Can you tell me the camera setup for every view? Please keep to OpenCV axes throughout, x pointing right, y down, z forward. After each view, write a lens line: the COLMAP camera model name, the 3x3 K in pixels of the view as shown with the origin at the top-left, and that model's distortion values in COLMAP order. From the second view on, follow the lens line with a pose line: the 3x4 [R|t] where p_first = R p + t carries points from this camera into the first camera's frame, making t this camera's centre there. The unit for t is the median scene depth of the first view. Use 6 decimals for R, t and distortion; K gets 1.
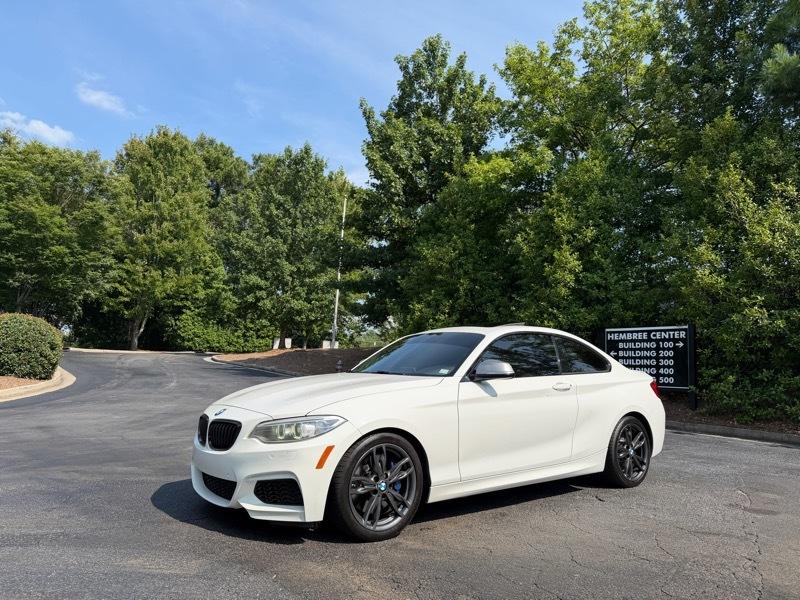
lens RADIAL K [[576.0, 0, 404.2], [0, 576.0, 295.5], [0, 0, 1]] dist [0.037087, -0.052594]
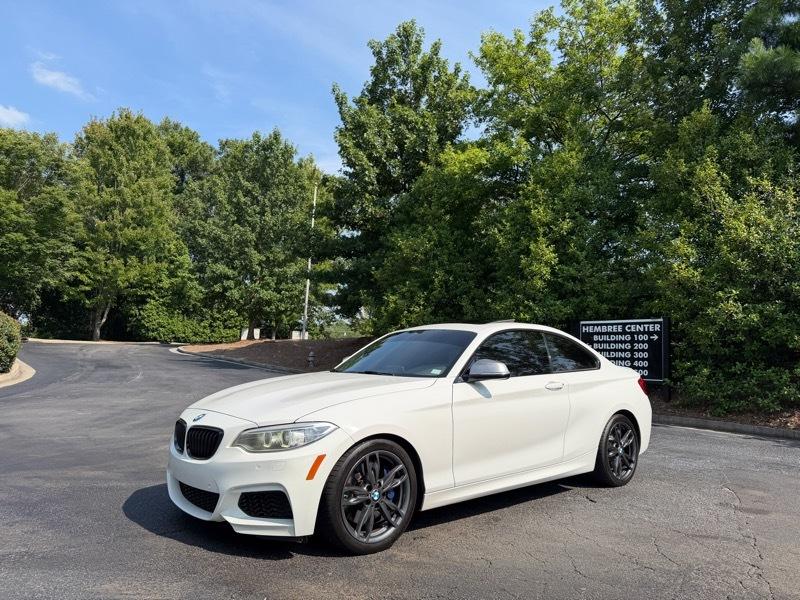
lens RADIAL K [[576.0, 0, 401.6], [0, 576.0, 298.9], [0, 0, 1]] dist [0.037087, -0.052594]
pose [[0.998705, 0.003401, 0.050767, -0.010742], [-0.004631, 0.999698, 0.024126, -0.003430], [-0.050670, -0.024330, 0.998419, 0.015332]]
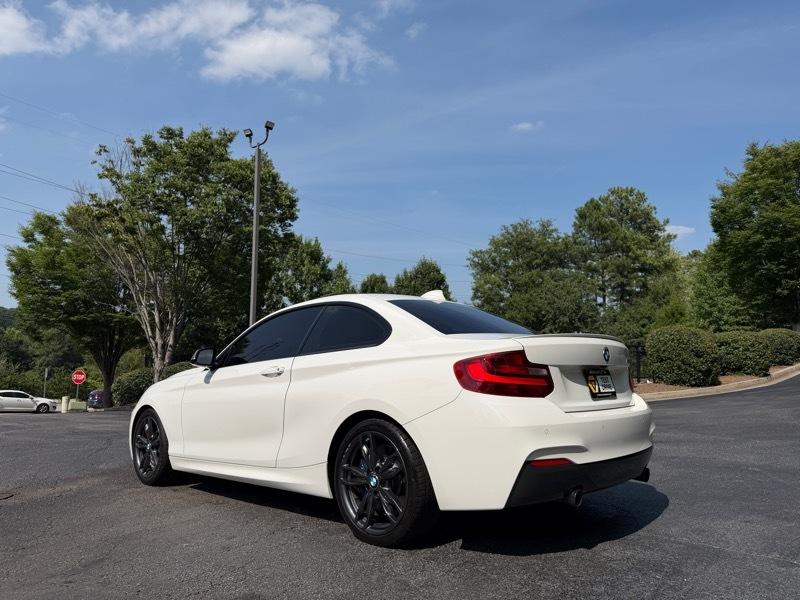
lens RADIAL K [[576.0, 0, 391.7], [0, 576.0, 293.8], [0, 0, 1]] dist [0.037087, -0.052594]
pose [[0.113435, -0.162950, -0.980092, 0.354341], [0.135244, 0.979809, -0.147250, 0.061934], [0.984298, -0.115848, 0.133182, 0.345841]]
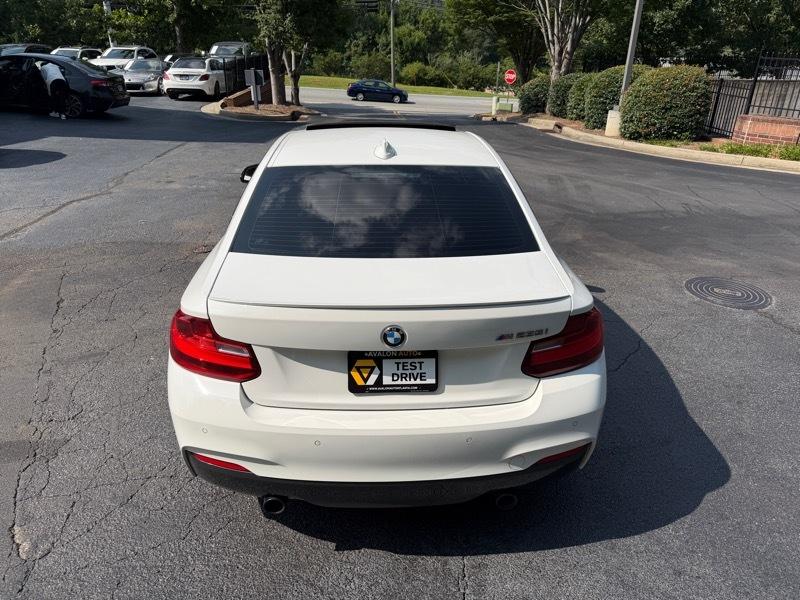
lens RADIAL K [[576.0, 0, 398.5], [0, 576.0, 301.0], [0, 0, 1]] dist [0.037087, -0.052594]
pose [[-0.597195, 0.286385, -0.749227, 0.243446], [0.085155, 0.951445, 0.295806, 0.017636], [0.797563, 0.112853, -0.592585, 0.526681]]
